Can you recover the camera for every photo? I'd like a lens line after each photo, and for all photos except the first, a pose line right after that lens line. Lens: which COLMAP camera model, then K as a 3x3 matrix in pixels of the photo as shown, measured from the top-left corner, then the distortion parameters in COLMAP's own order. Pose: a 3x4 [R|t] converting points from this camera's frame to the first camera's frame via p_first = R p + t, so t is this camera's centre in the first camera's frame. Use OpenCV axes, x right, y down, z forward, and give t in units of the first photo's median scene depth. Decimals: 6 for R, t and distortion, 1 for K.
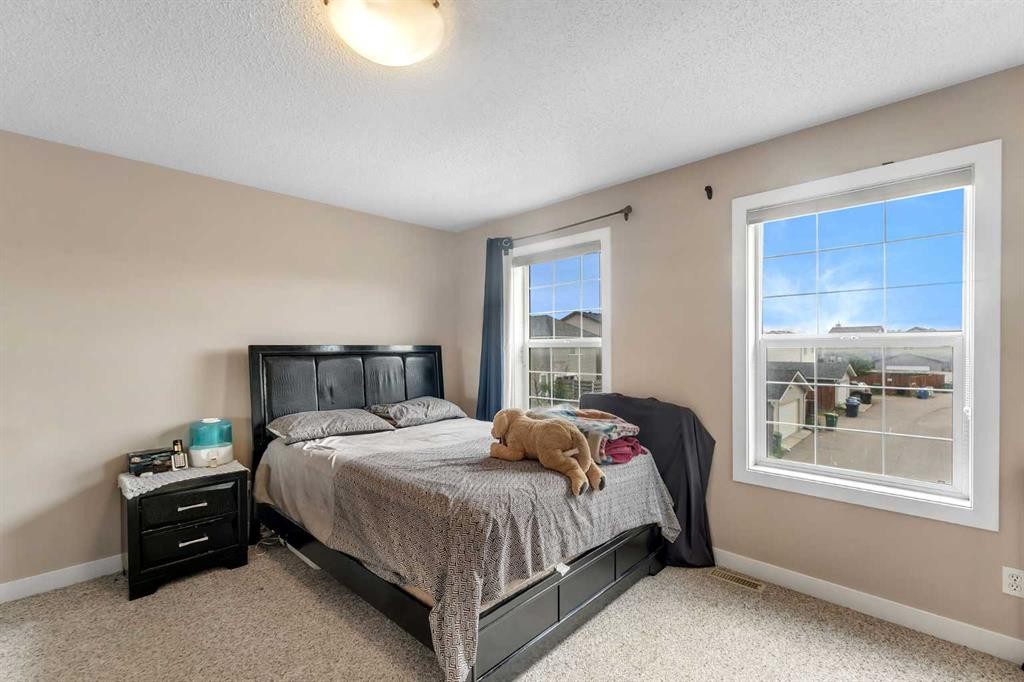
lens RADIAL K [[433.3, 0, 500.1], [0, 433.3, 338.3], [0, 0, 1]] dist [-0.000413, 0.000022]
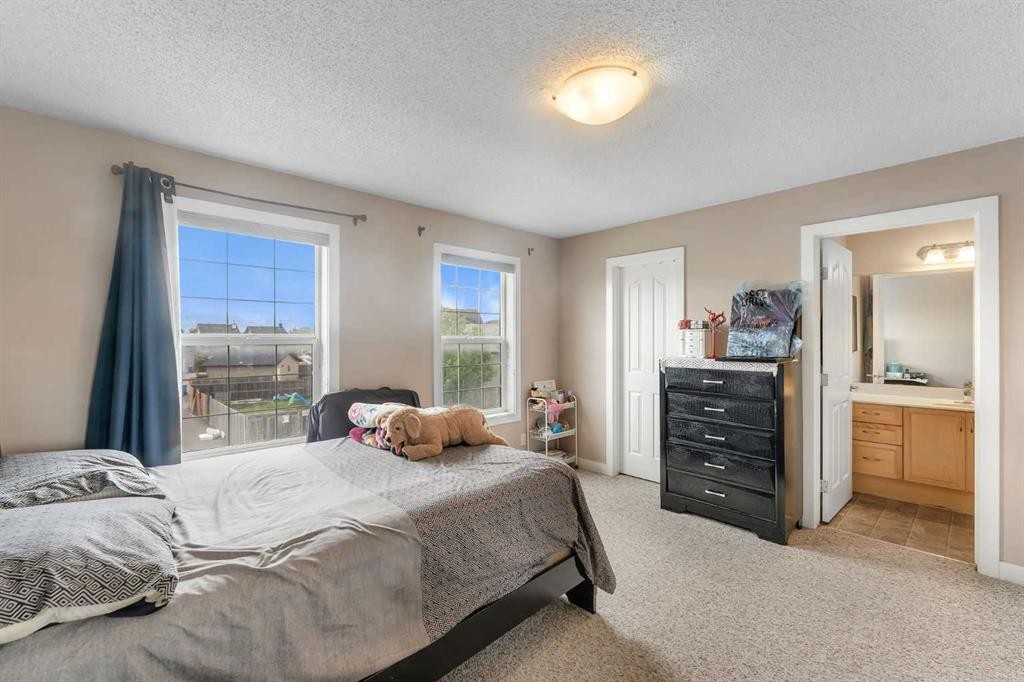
lens RADIAL K [[433.3, 0, 500.1], [0, 433.3, 338.3], [0, 0, 1]] dist [-0.000413, 0.000022]
pose [[0.048410, 0.007265, 0.998801, -0.715737], [-0.017755, 0.999822, -0.006411, 0.003834], [-0.998670, -0.017424, 0.048530, 0.569615]]
